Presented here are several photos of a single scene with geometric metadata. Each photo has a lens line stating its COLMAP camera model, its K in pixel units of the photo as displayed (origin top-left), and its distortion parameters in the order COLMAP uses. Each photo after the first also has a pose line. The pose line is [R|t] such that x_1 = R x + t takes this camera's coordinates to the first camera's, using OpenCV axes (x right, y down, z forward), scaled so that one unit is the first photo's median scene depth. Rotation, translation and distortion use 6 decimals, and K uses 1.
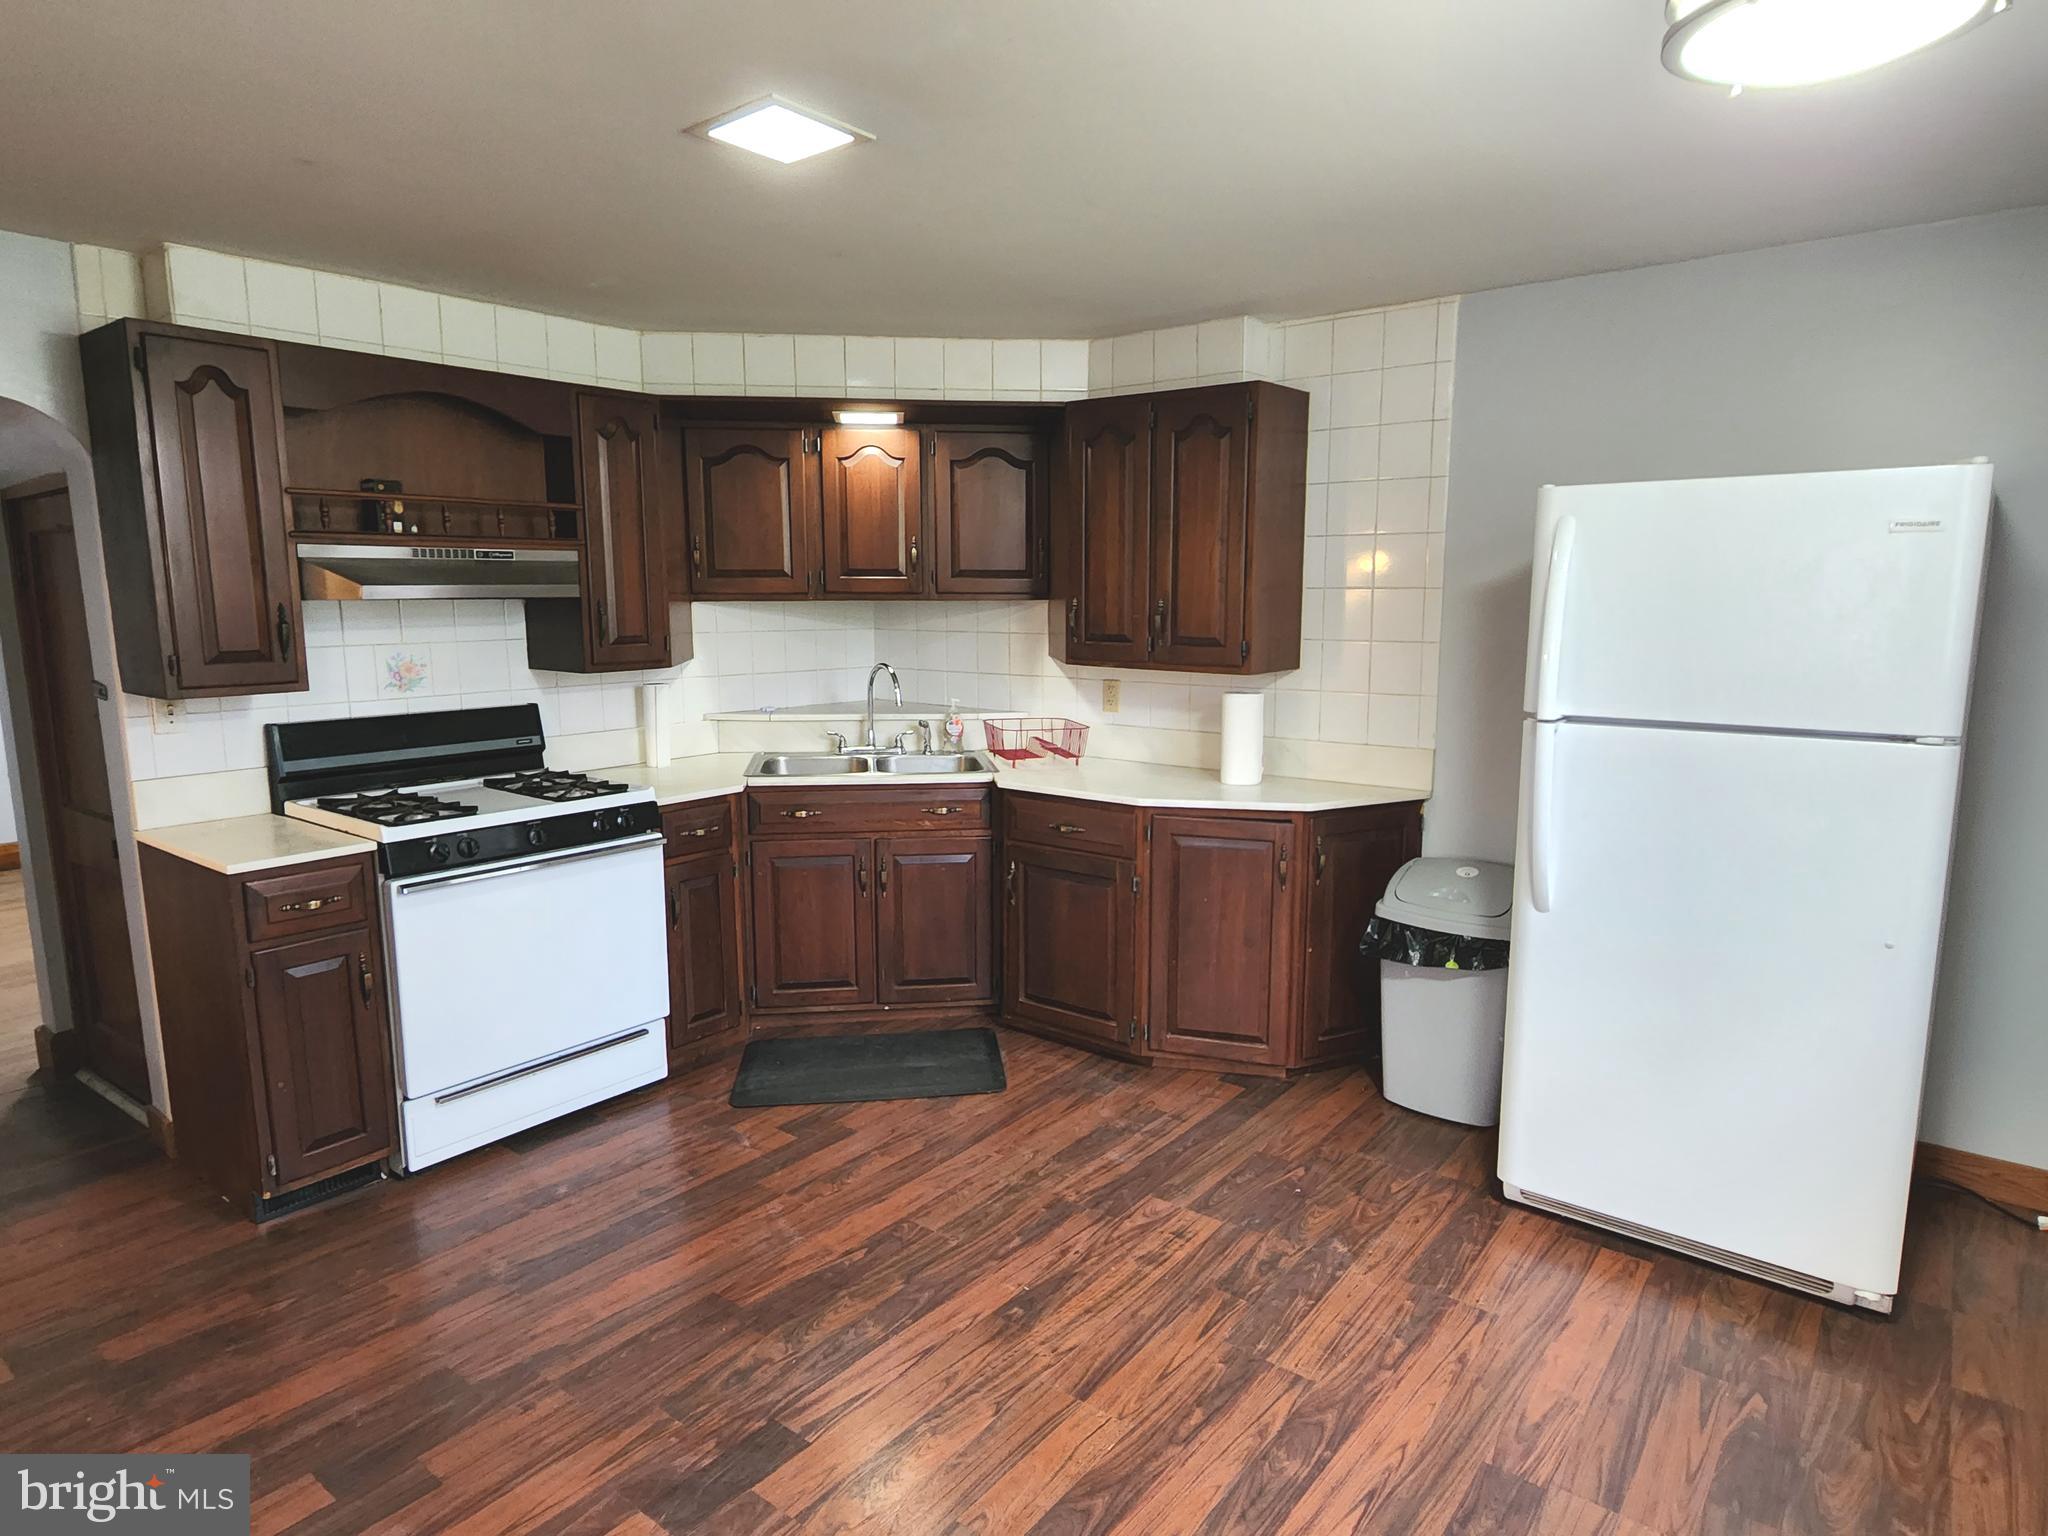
lens RADIAL K [[1186.8, 0, 1019.4], [0, 1186.8, 777.4], [0, 0, 1]] dist [-0.002333, -0.001658]
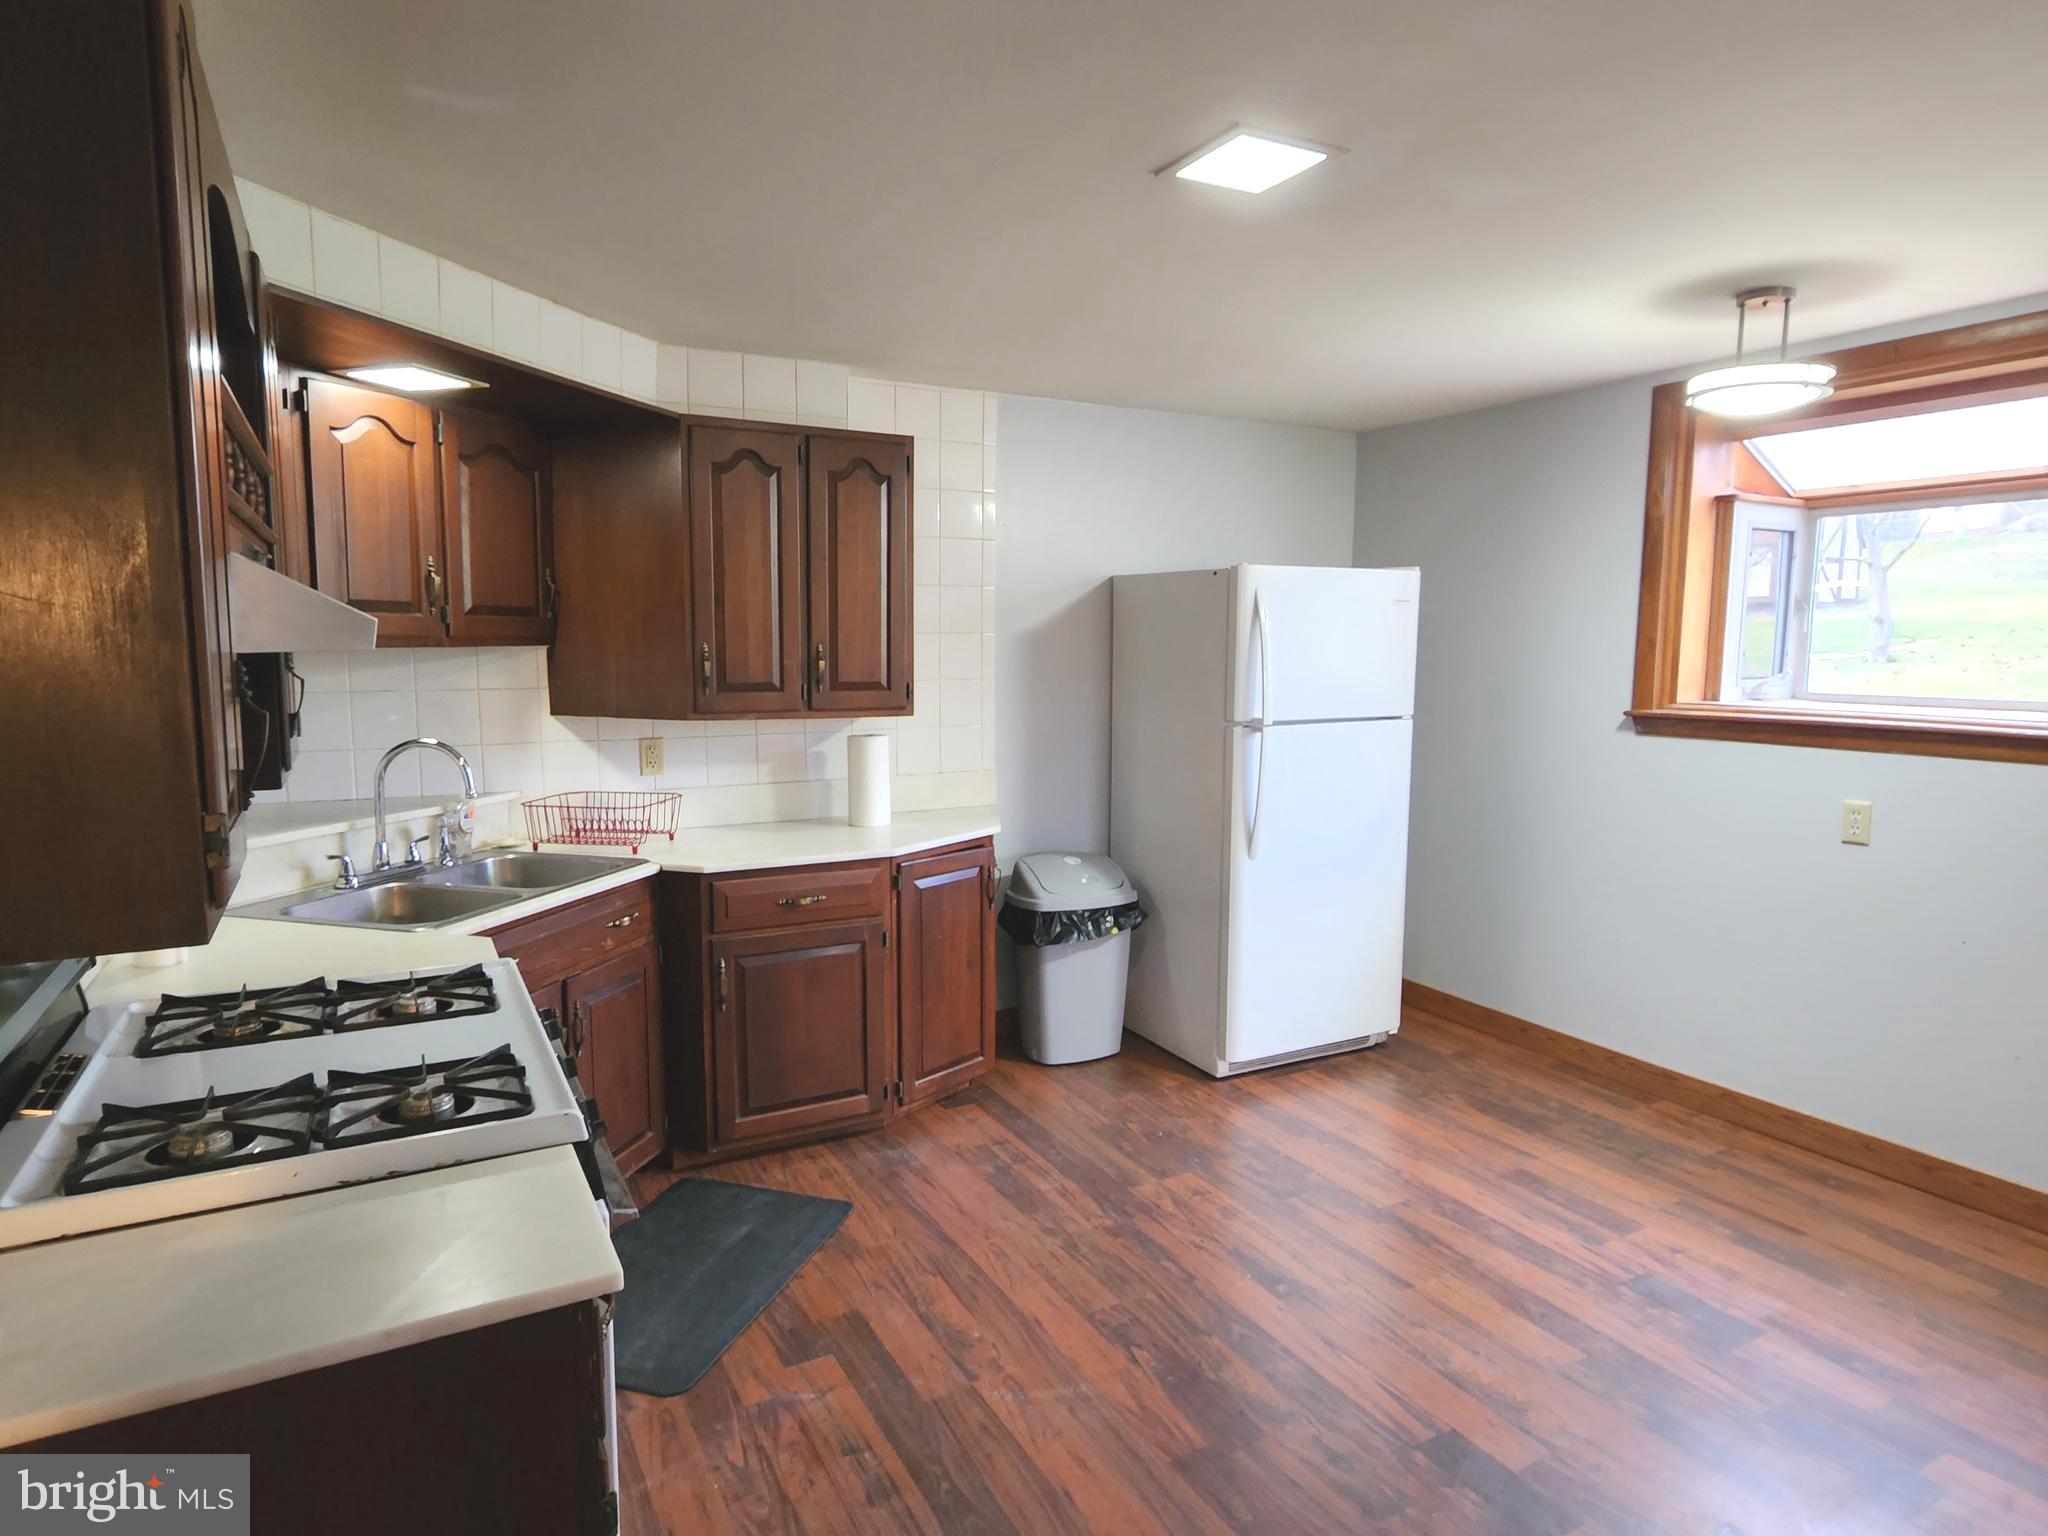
lens RADIAL K [[1186.8, 0, 1019.4], [0, 1186.8, 777.4], [0, 0, 1]] dist [-0.002333, -0.001658]
pose [[0.386714, -0.103720, 0.916348, -0.757339], [0.139704, 0.988776, 0.052961, -0.078029], [-0.911556, 0.107536, 0.396864, 0.529413]]
